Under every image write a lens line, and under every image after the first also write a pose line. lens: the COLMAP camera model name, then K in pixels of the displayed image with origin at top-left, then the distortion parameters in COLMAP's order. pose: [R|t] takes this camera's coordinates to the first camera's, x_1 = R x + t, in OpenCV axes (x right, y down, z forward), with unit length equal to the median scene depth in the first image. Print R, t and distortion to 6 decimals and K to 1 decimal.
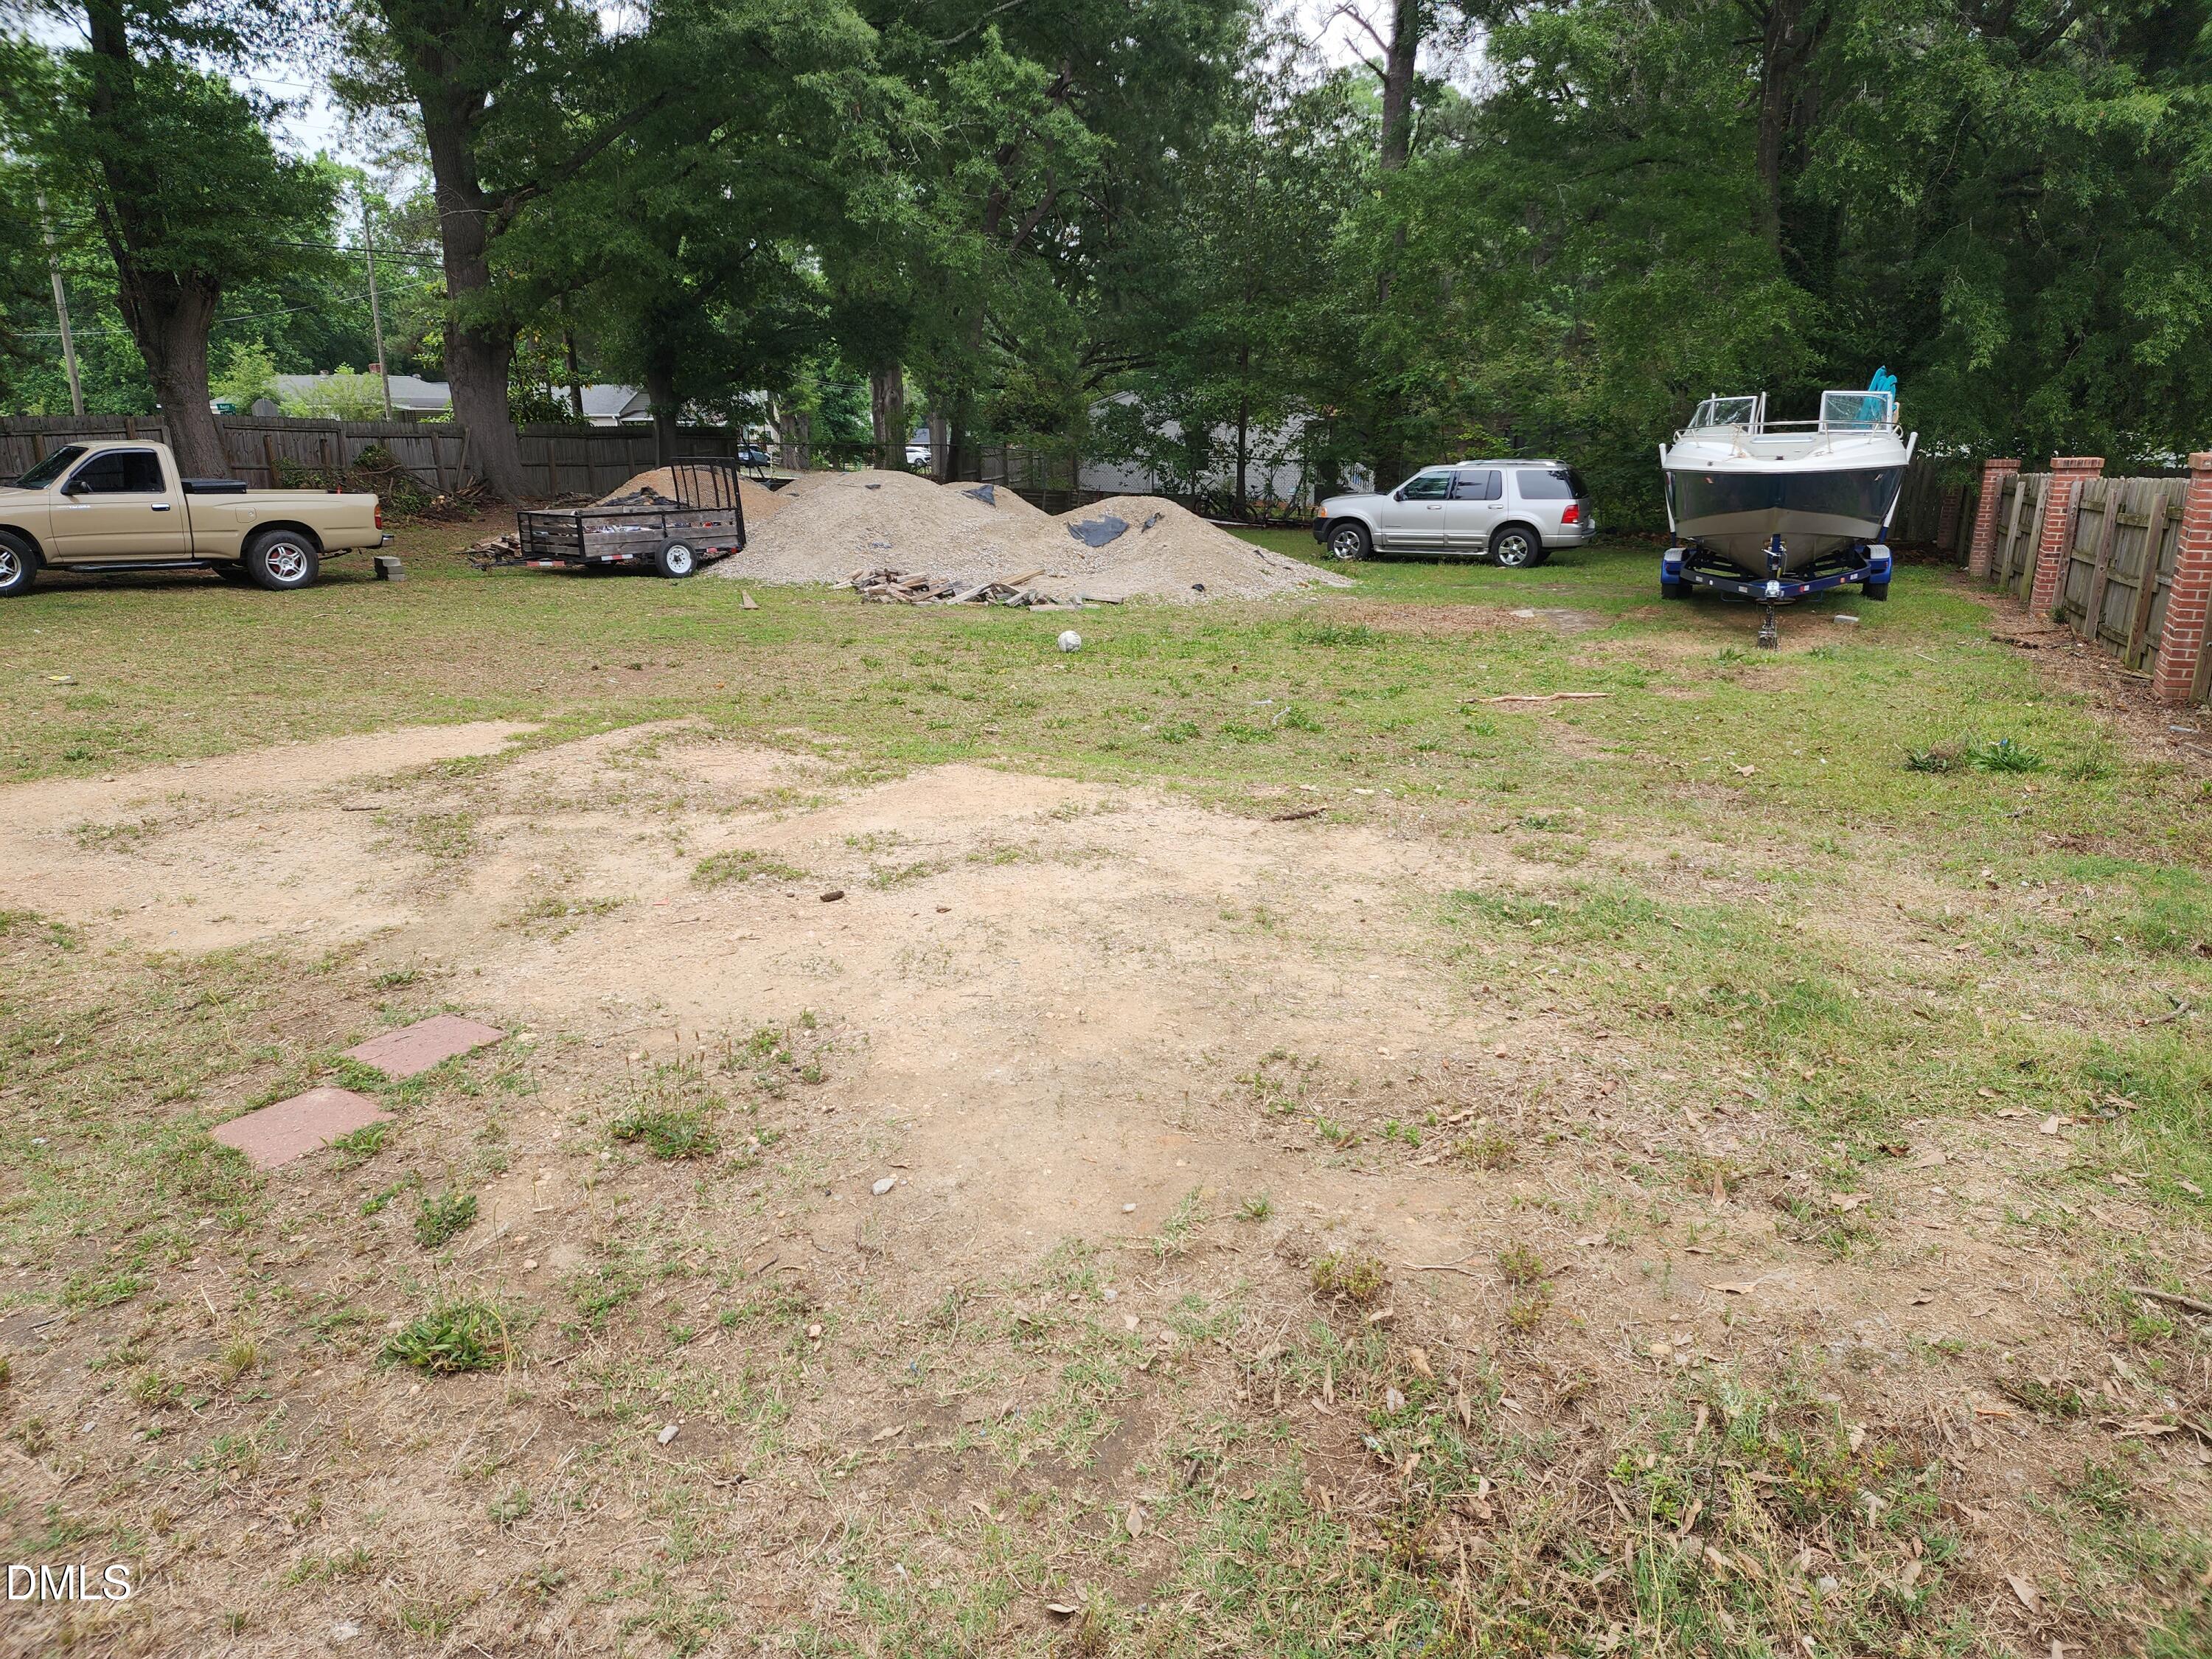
lens RADIAL K [[1477.0, 0, 1099.9], [0, 1477.0, 831.7], [0, 0, 1]] dist [0.086897, -0.066044]
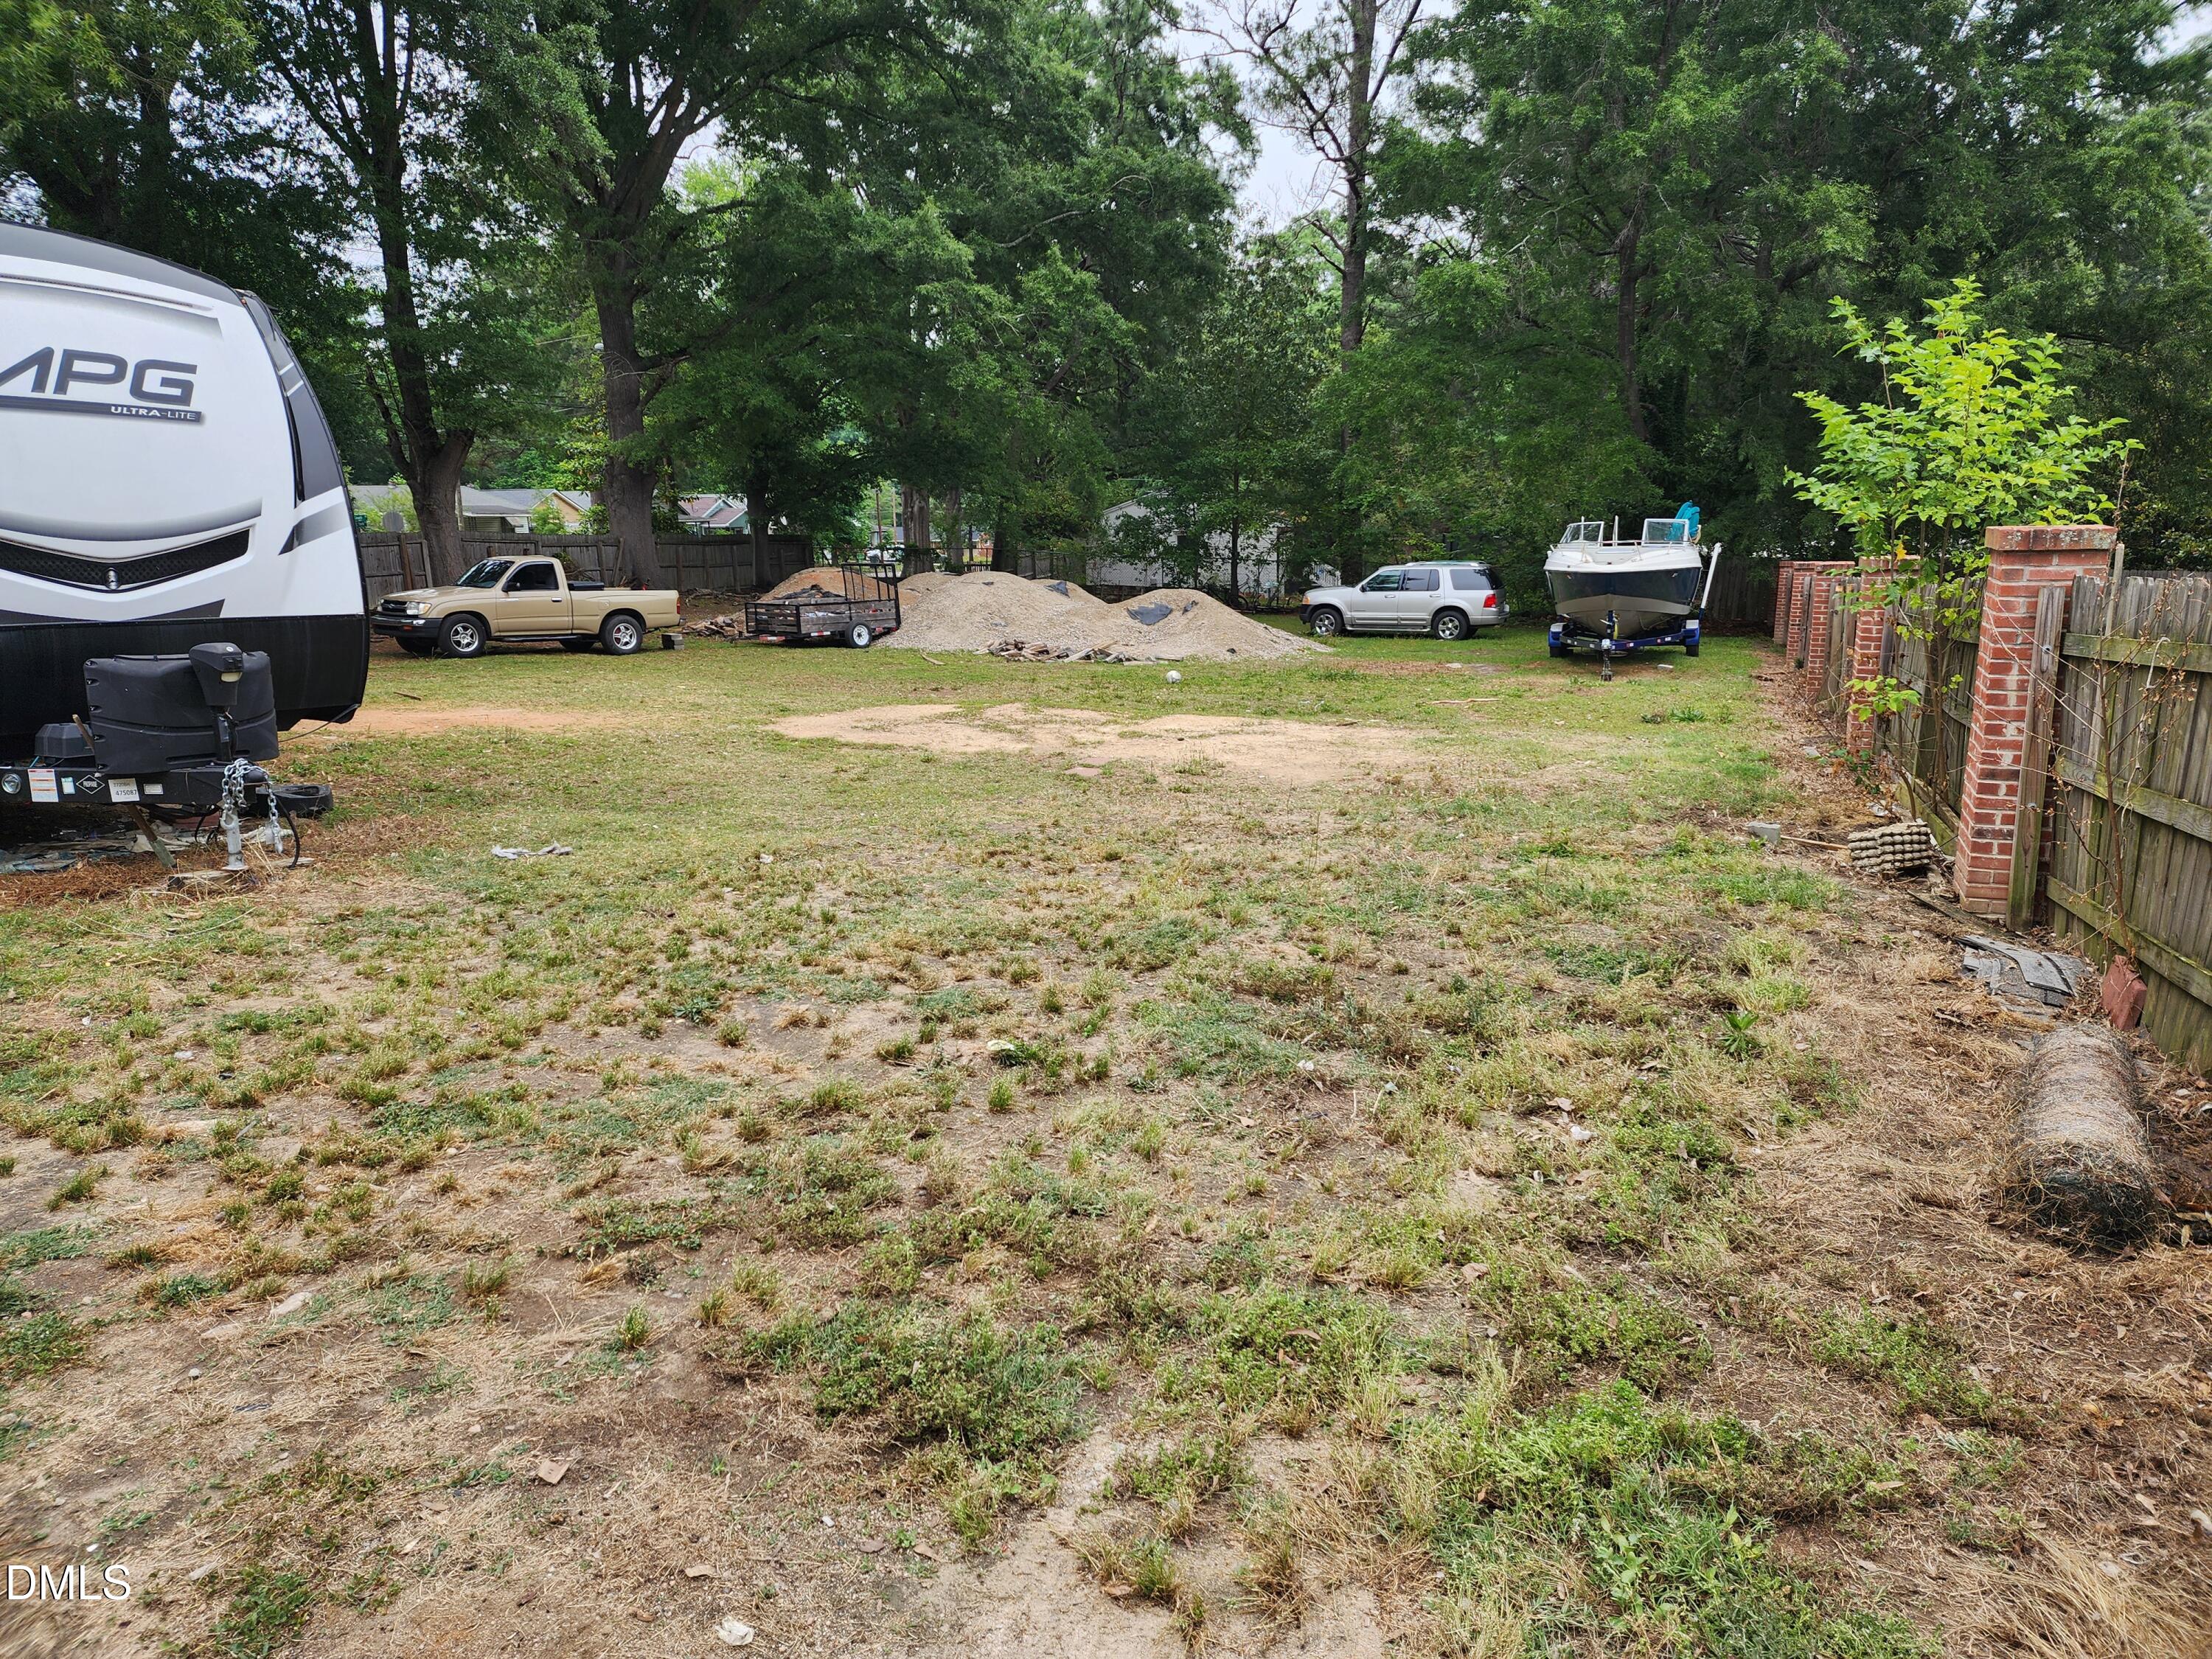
lens RADIAL K [[1477.0, 0, 1115.8], [0, 1477.0, 842.0], [0, 0, 1]] dist [0.086897, -0.066044]
pose [[0.999071, -0.011218, 0.041605, -0.096897], [0.013469, 0.998439, -0.054211, 0.087161], [-0.040931, 0.054721, 0.997662, -0.376980]]
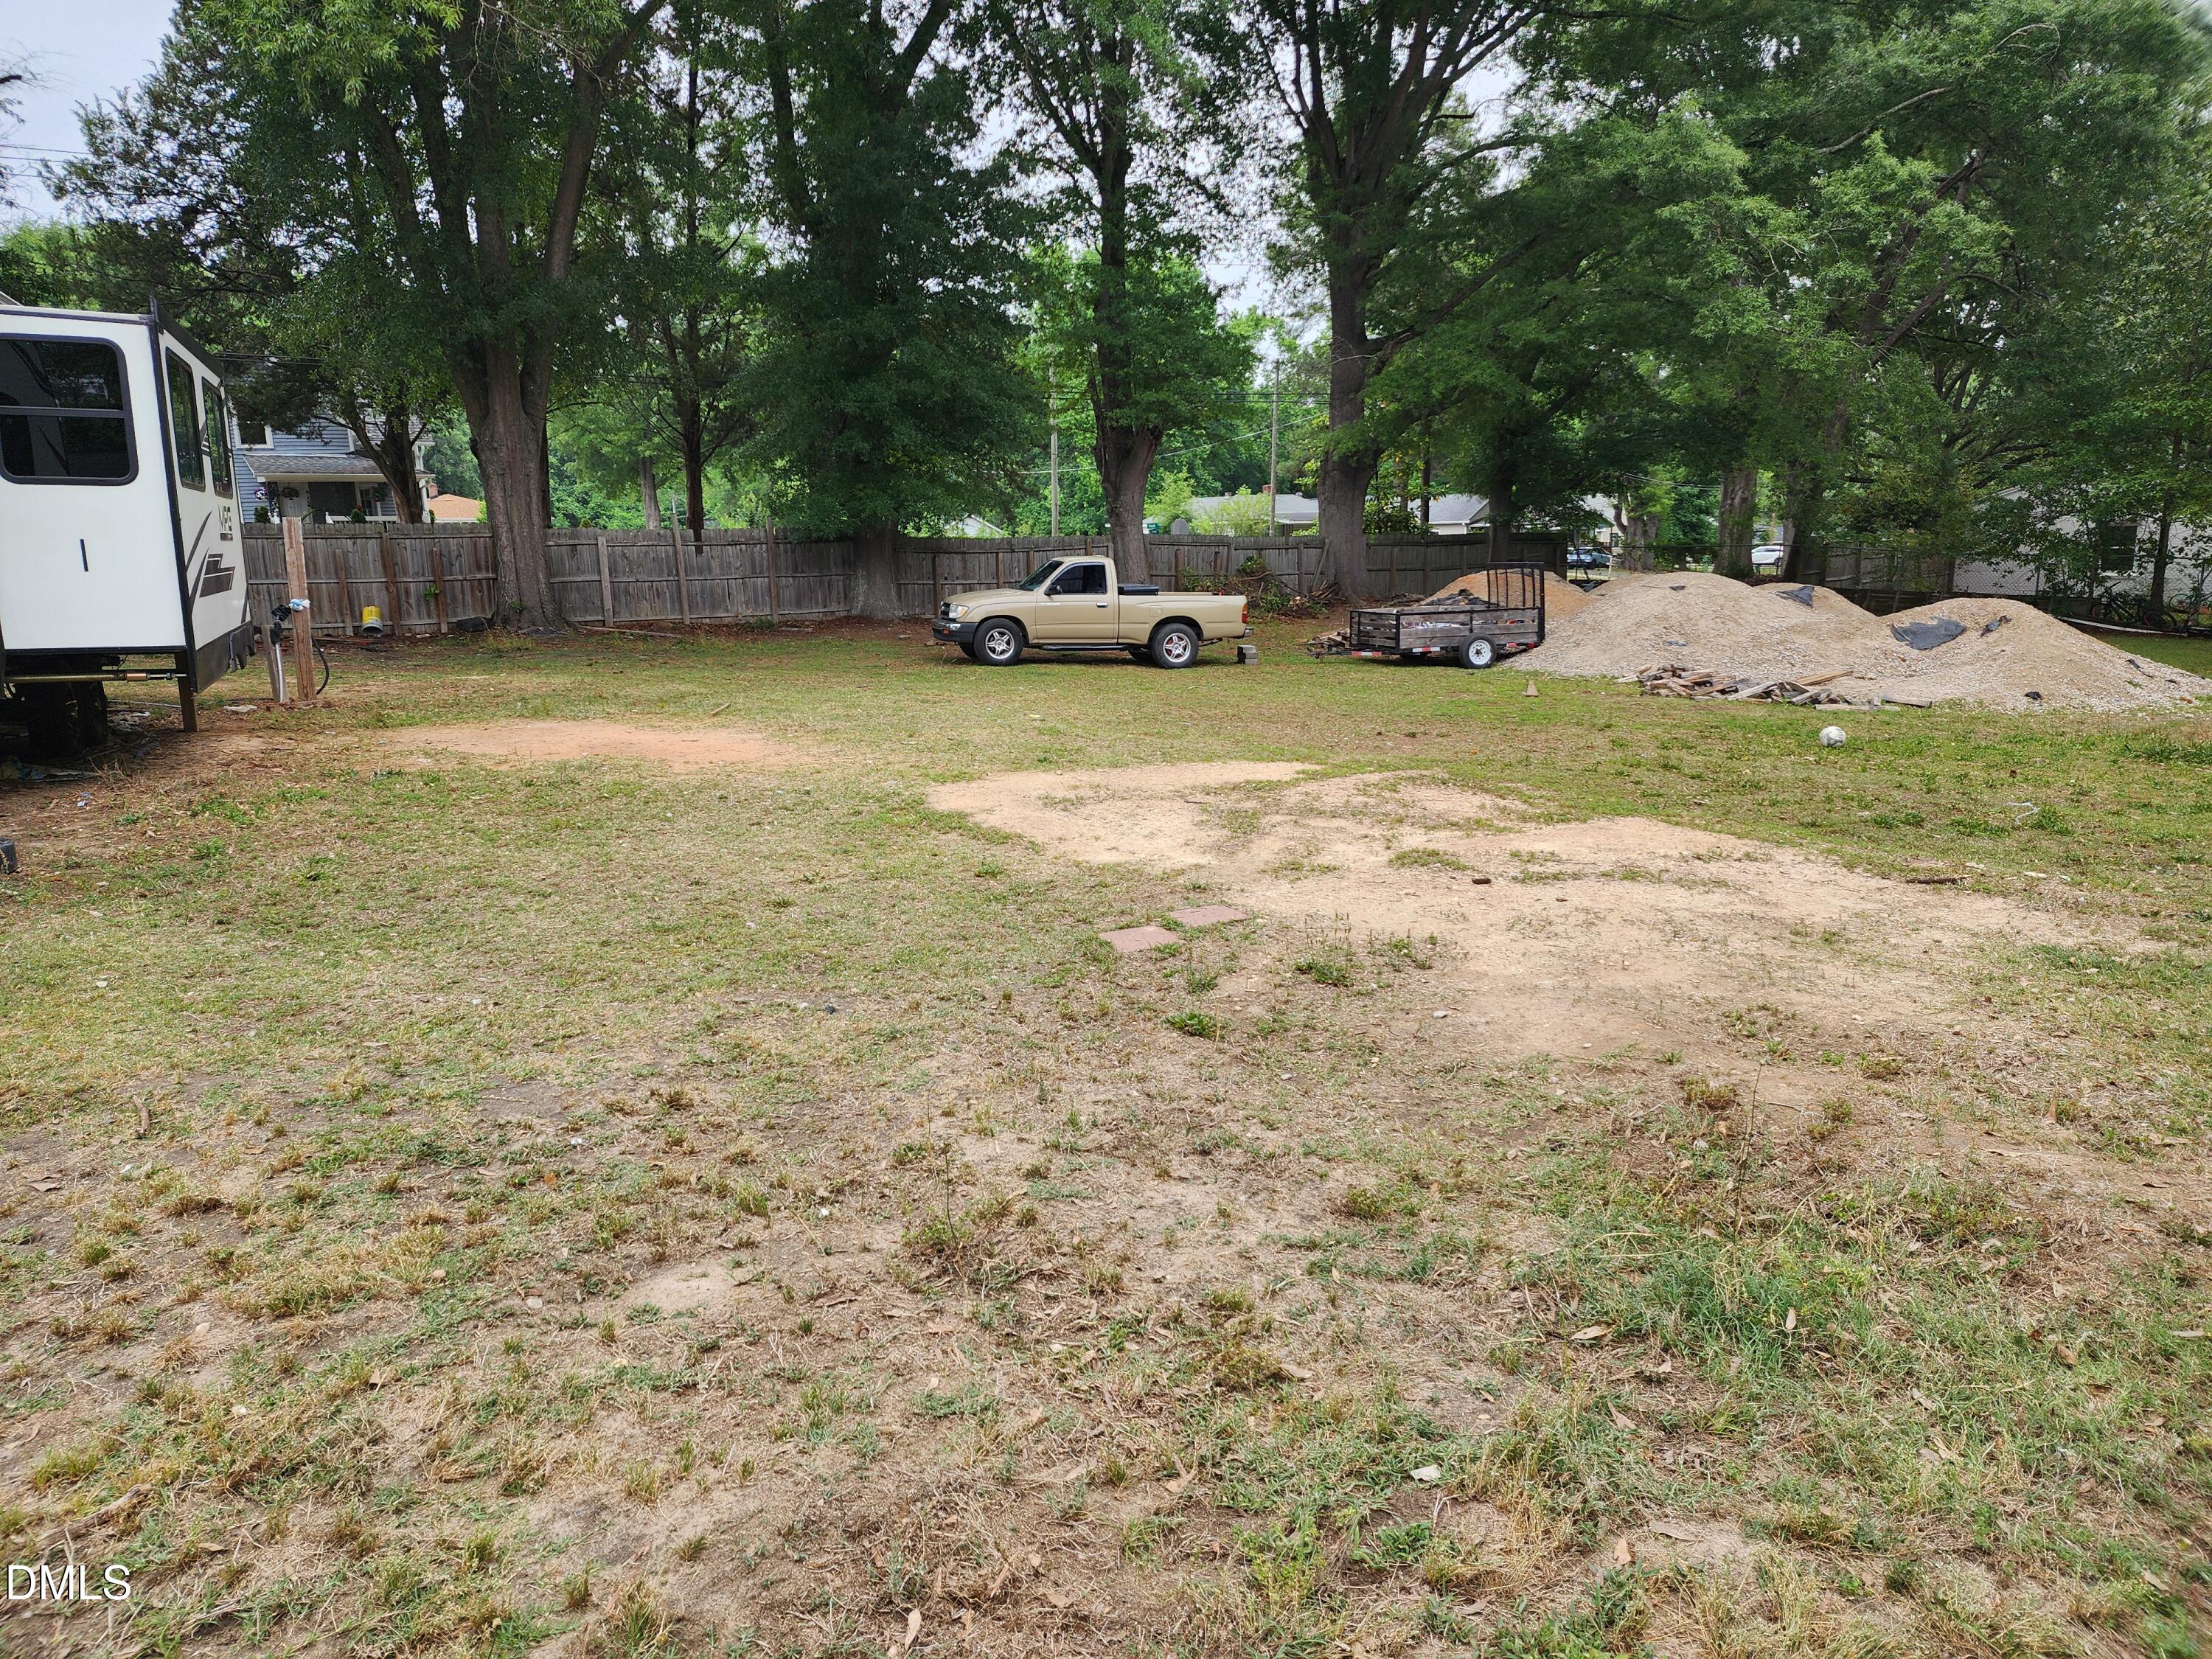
lens RADIAL K [[1477.0, 0, 1093.0], [0, 1477.0, 832.8], [0, 0, 1]] dist [0.086897, -0.066044]
pose [[0.853999, 0.094696, -0.511584, 0.051413], [-0.127306, 0.991440, -0.028995, 0.020336], [0.504459, 0.089890, 0.858744, -0.091167]]
